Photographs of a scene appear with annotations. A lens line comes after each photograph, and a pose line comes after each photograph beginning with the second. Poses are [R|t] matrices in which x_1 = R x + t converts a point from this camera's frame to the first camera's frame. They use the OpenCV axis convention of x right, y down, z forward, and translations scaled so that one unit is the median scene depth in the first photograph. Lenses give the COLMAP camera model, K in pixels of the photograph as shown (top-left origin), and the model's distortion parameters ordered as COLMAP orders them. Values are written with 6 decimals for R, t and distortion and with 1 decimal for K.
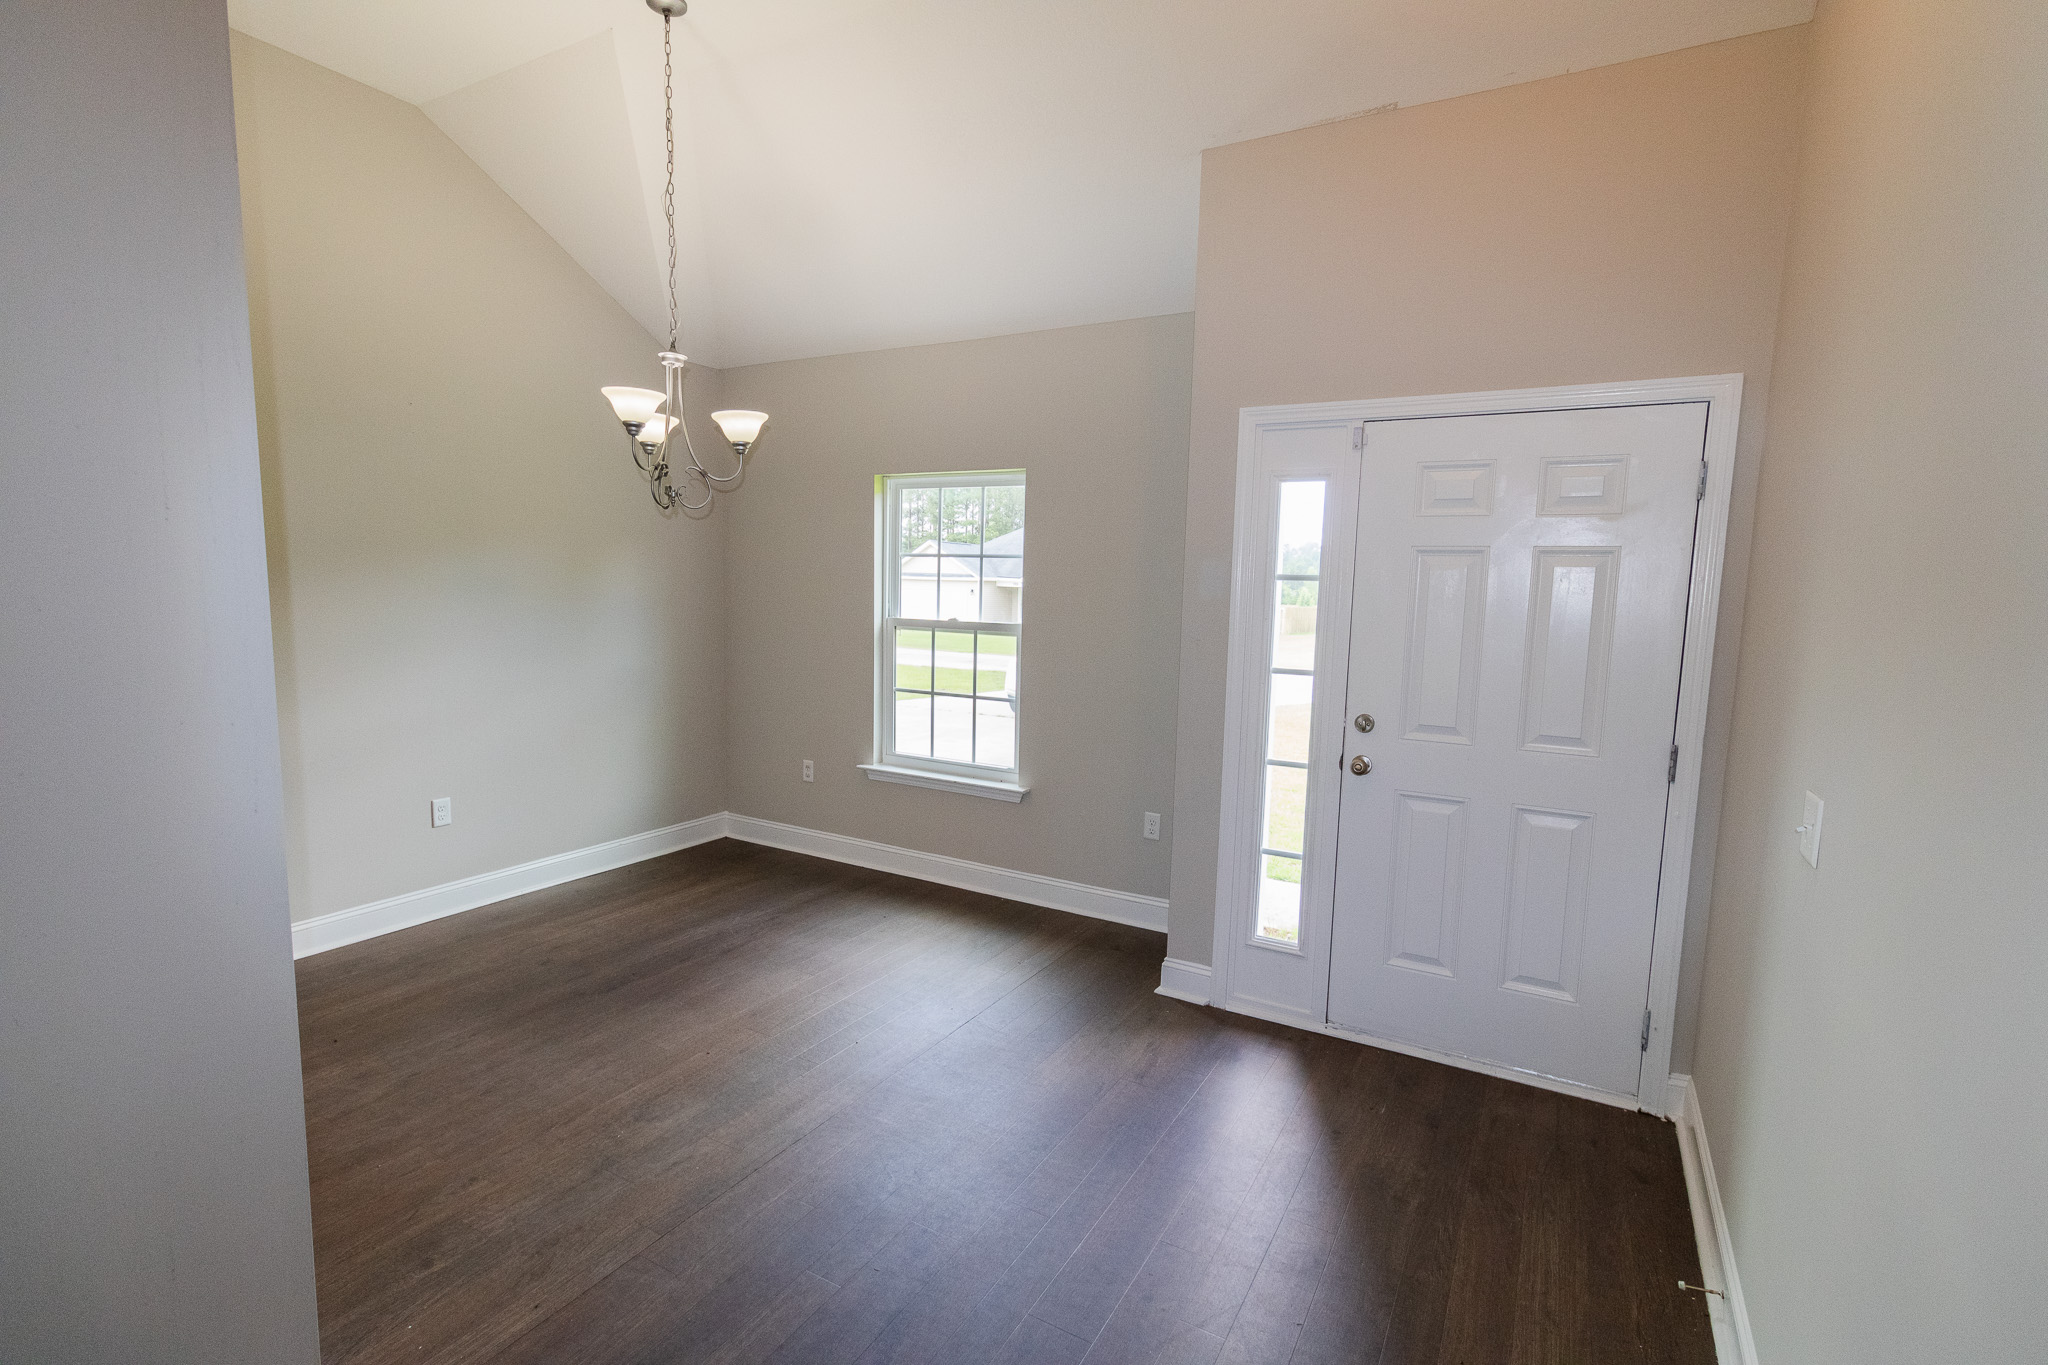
lens RADIAL K [[995.4, 0, 992.0], [0, 995.4, 703.6], [0, 0, 1]] dist [0.003178, -0.001021]
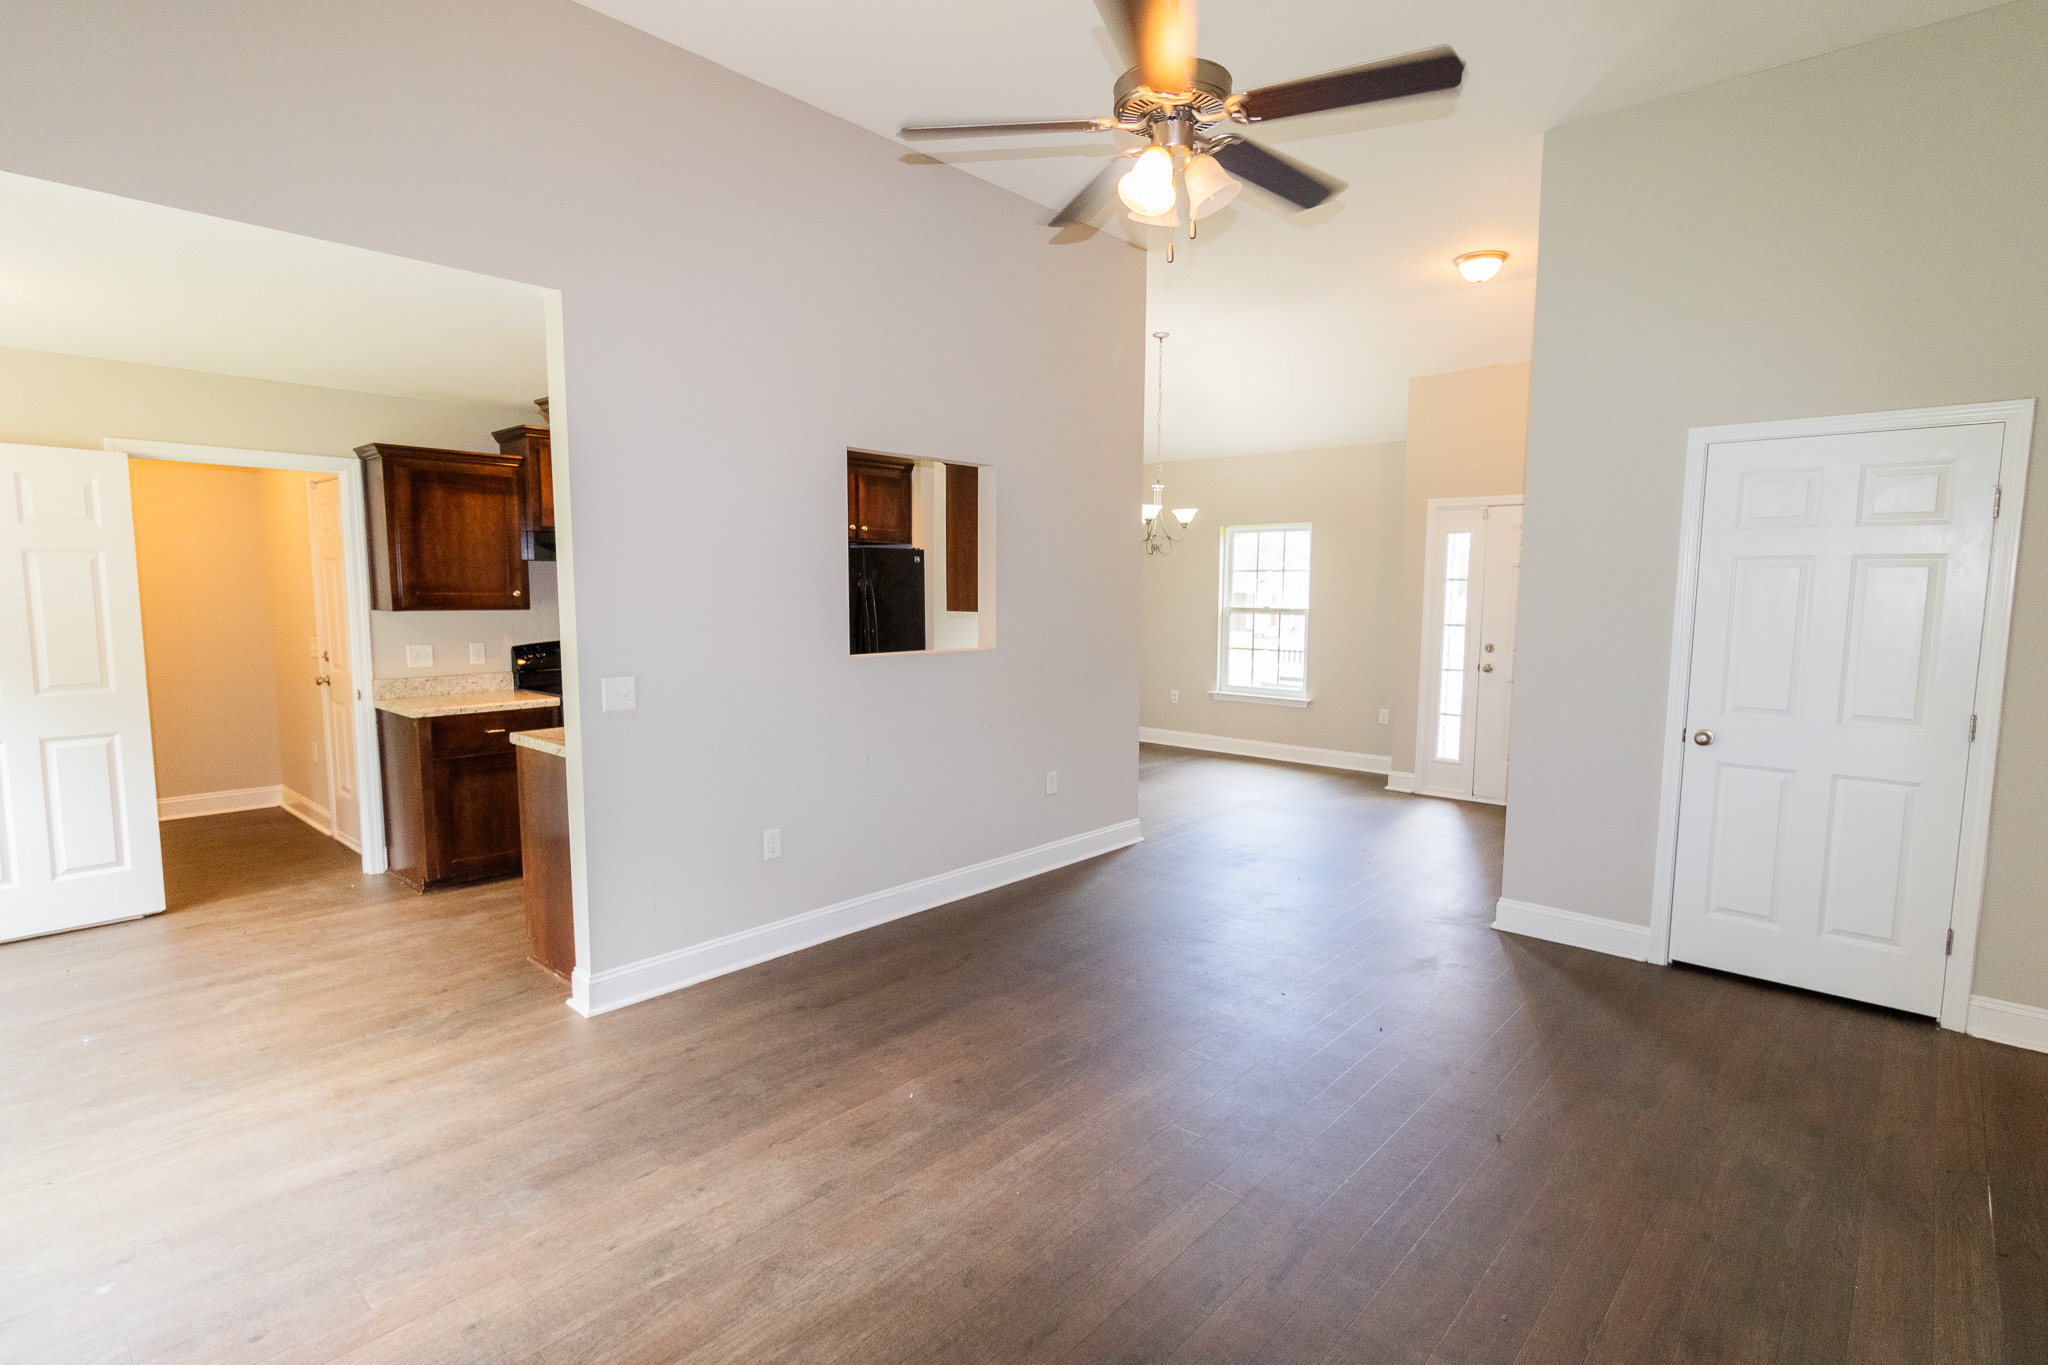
lens RADIAL K [[981.9, 0, 976.1], [0, 981.9, 673.2], [0, 0, 1]] dist [0.002250, -0.000014]
pose [[0.967284, 0.010807, -0.253467, -0.132220], [-0.021717, 0.998952, -0.040282, 0.160718], [0.252766, 0.044469, 0.966505, -1.136995]]
